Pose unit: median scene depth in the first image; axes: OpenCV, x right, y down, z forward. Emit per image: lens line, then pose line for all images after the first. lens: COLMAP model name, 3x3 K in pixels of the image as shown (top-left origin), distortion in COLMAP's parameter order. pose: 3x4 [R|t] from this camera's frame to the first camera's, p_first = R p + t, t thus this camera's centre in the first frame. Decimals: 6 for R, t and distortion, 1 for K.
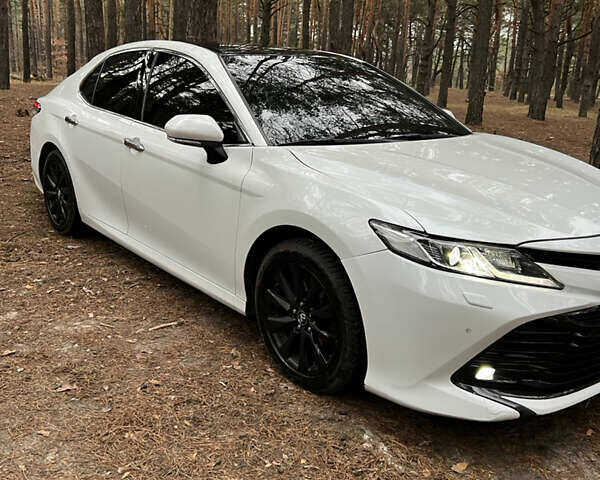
lens RADIAL K [[571.2, 0, 300.0], [0, 571.2, 240.0], [0, 0, 1]] dist [0.014051, 0.004066]
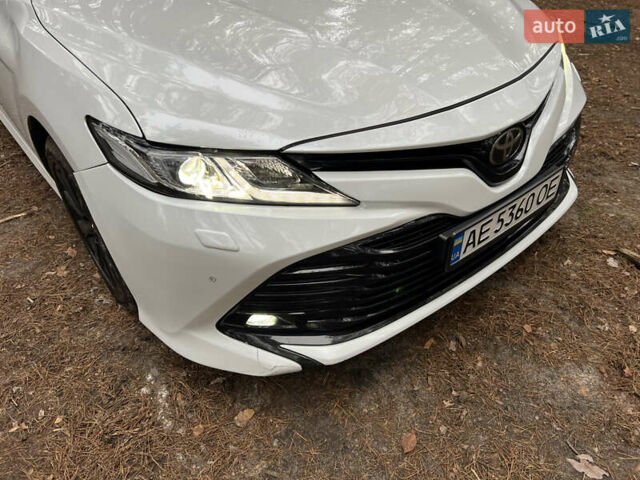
lens RADIAL K [[483.3, 0, 320.0], [0, 483.3, 240.0], [0, 0, 1]] dist [0.008917, 0.002308]
pose [[0.997487, -0.060013, -0.037660, 0.434623], [0.069502, 0.932026, 0.355664, -0.089509], [0.013756, -0.357388, 0.933855, 0.434996]]
